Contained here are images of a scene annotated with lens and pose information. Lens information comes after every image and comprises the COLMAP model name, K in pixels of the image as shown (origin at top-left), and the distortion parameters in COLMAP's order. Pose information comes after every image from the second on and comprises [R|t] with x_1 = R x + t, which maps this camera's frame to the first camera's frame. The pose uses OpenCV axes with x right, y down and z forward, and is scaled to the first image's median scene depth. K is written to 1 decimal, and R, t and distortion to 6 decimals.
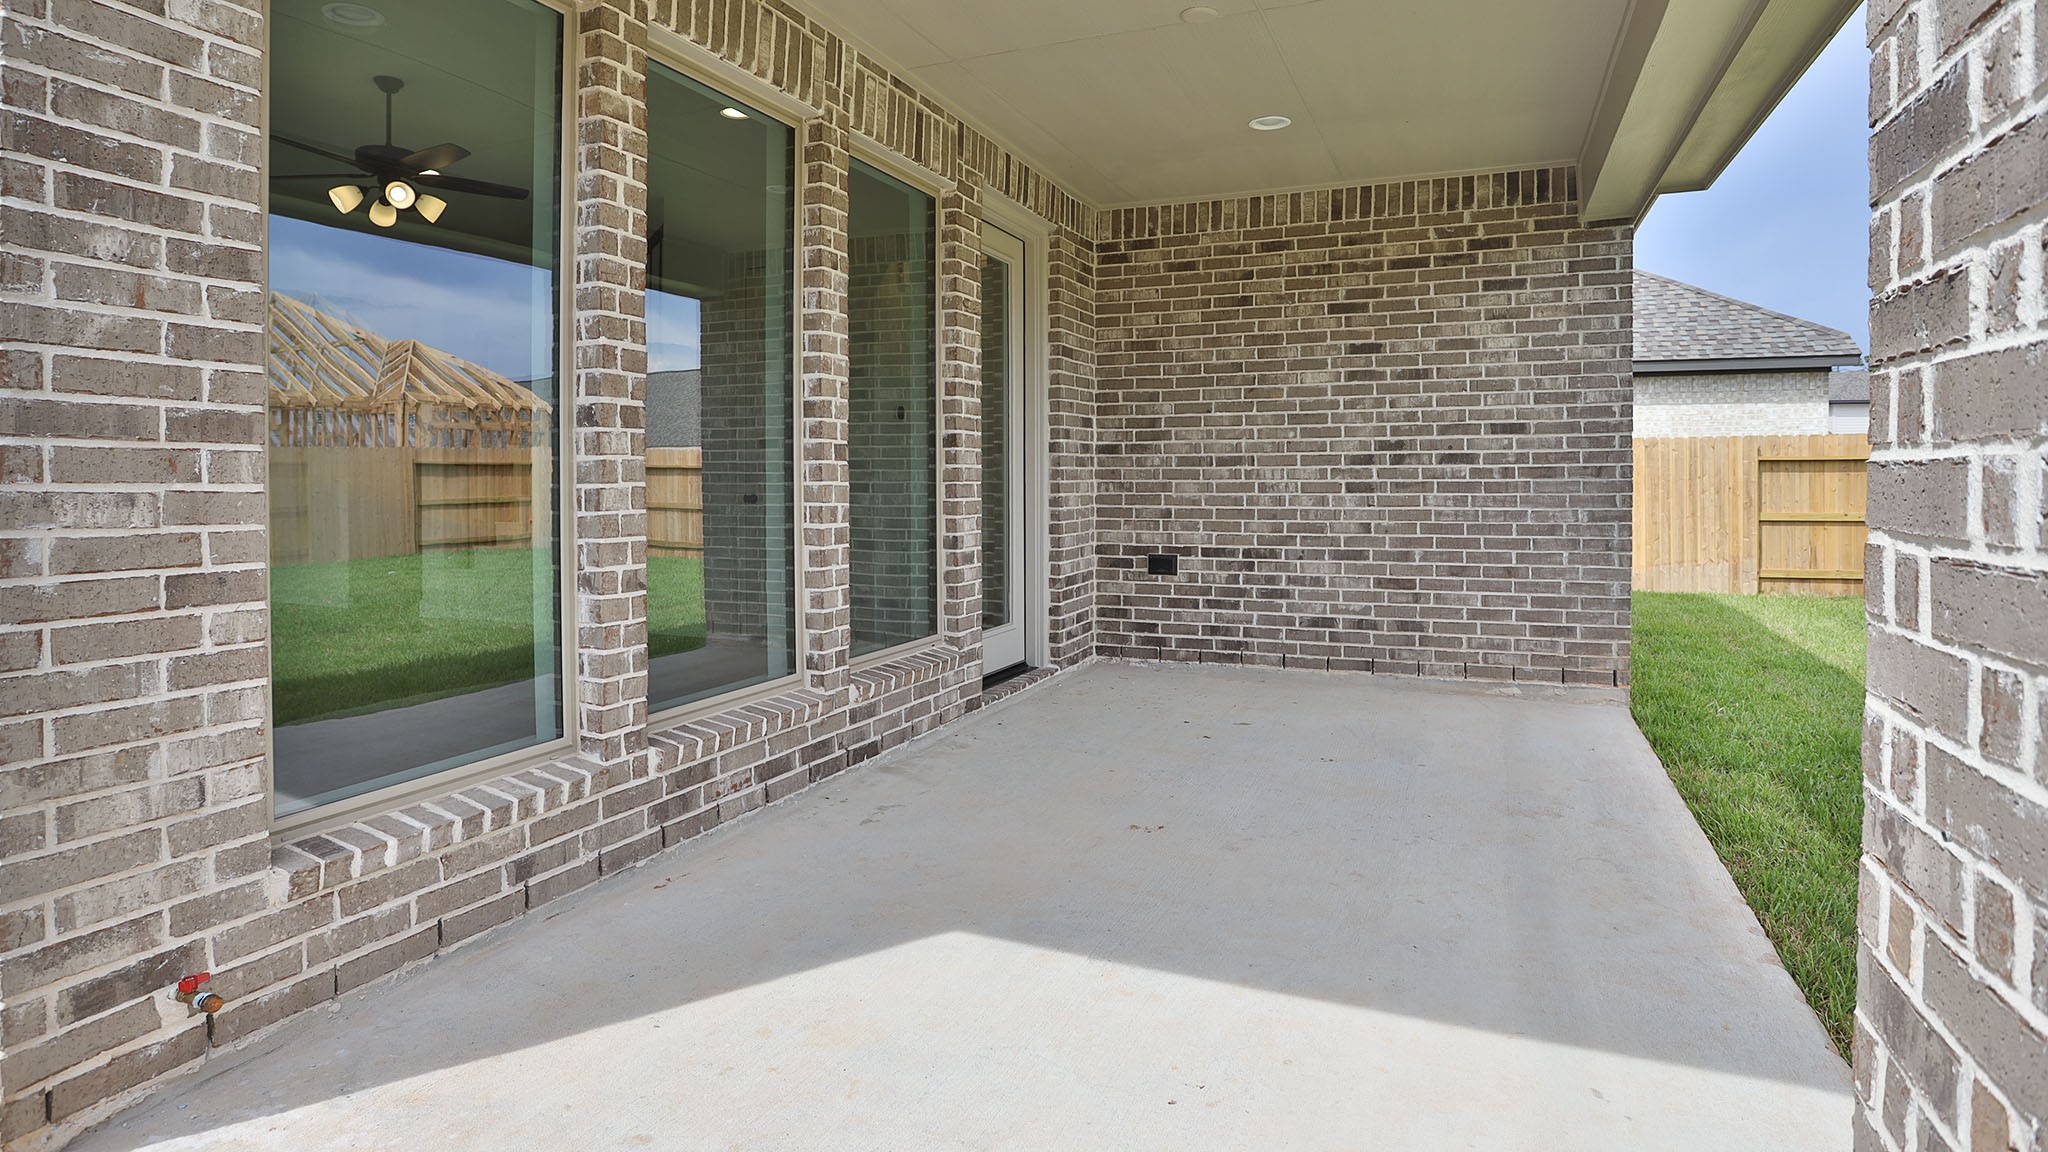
lens RADIAL K [[1053.2, 0, 1032.2], [0, 1053.2, 473.7], [0, 0, 1]] dist [0.002532, 0.000345]
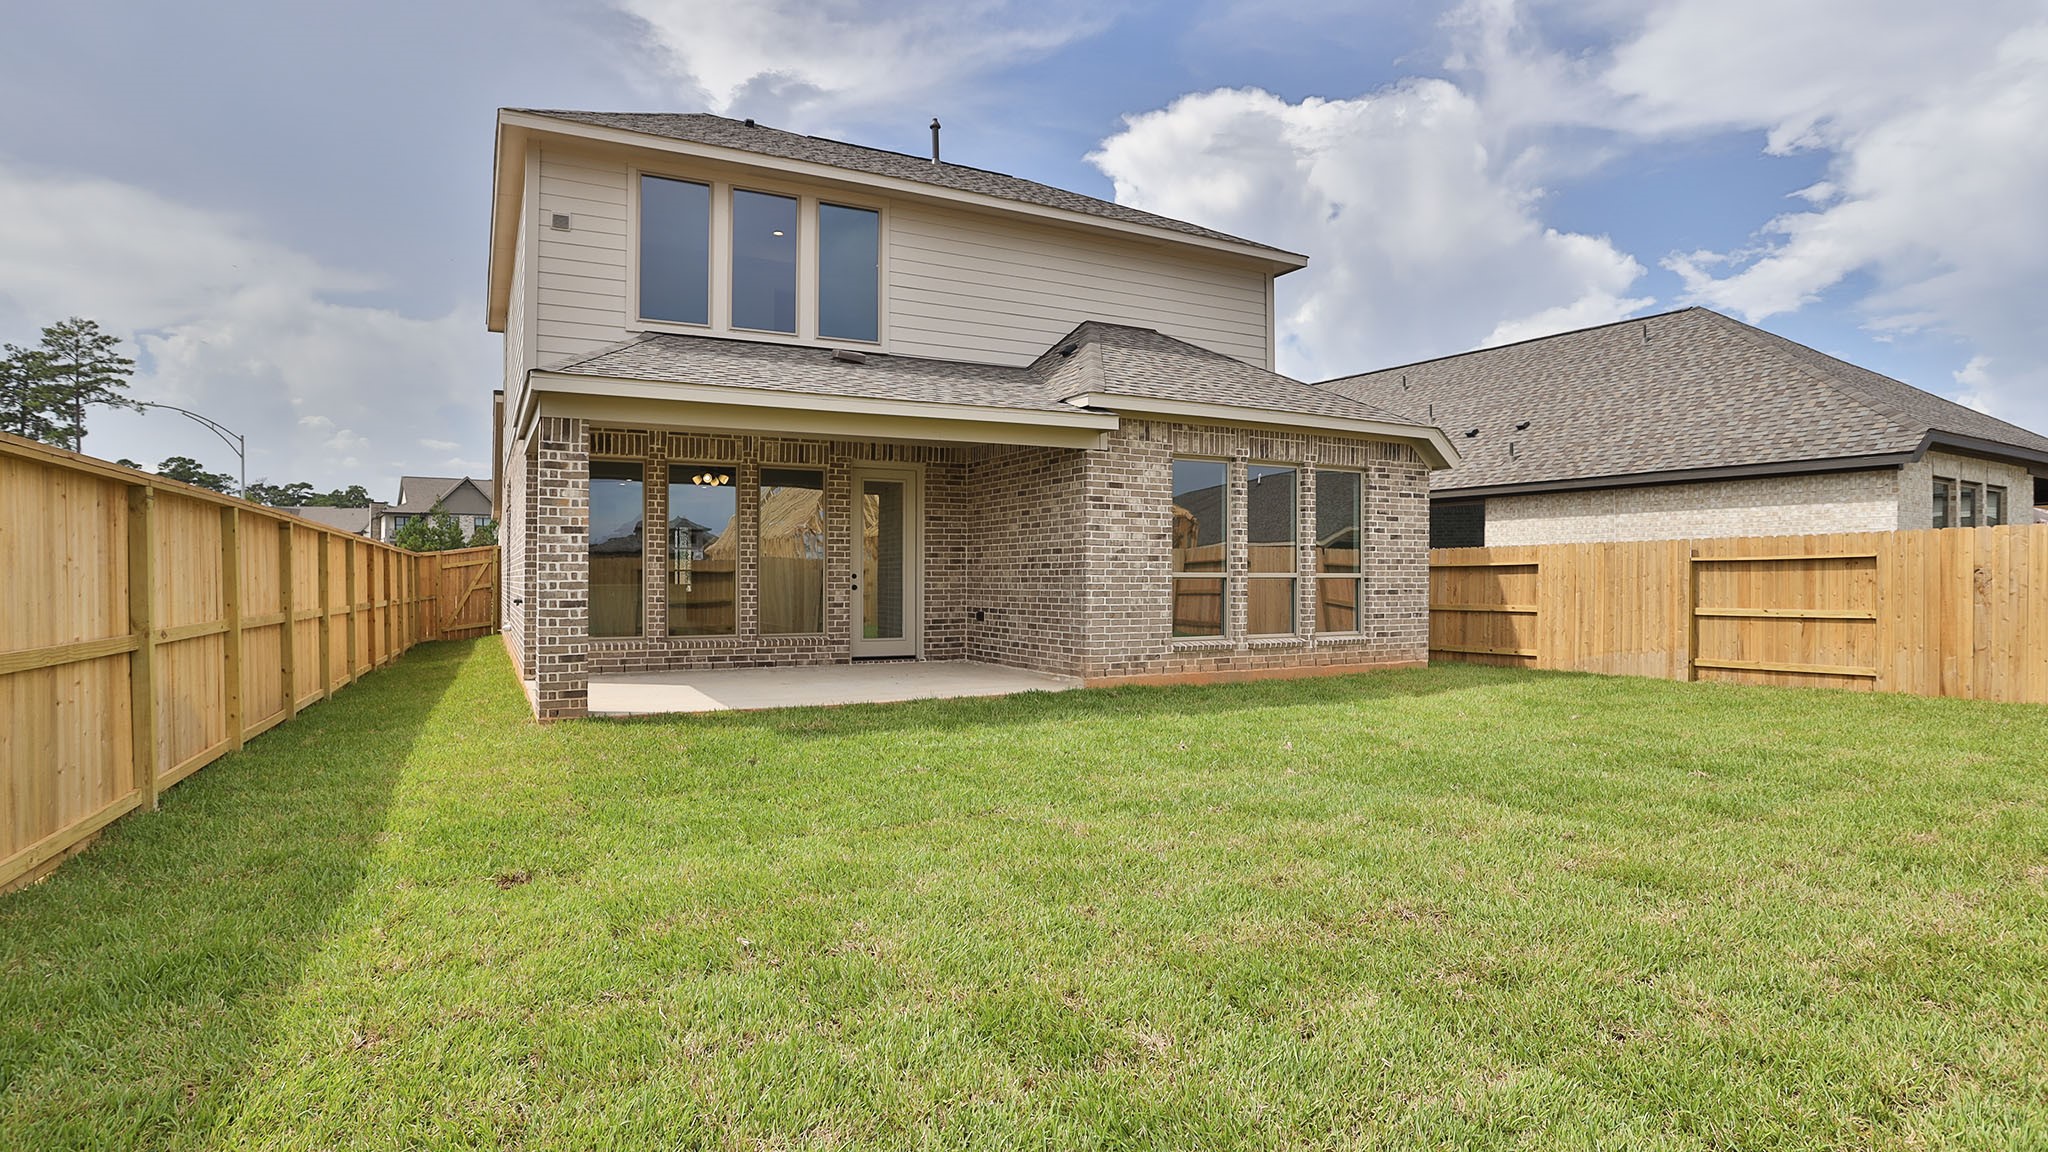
lens RADIAL K [[1017.4, 0, 1024.0], [0, 1017.4, 576.0], [0, 0, 1]] dist [-0.006642, -0.000130]
pose [[0.762159, 0.001371, -0.647388, 1.634323], [0.000351, 0.999997, 0.002532, 0.000521], [0.647389, -0.002157, 0.762156, -0.537726]]
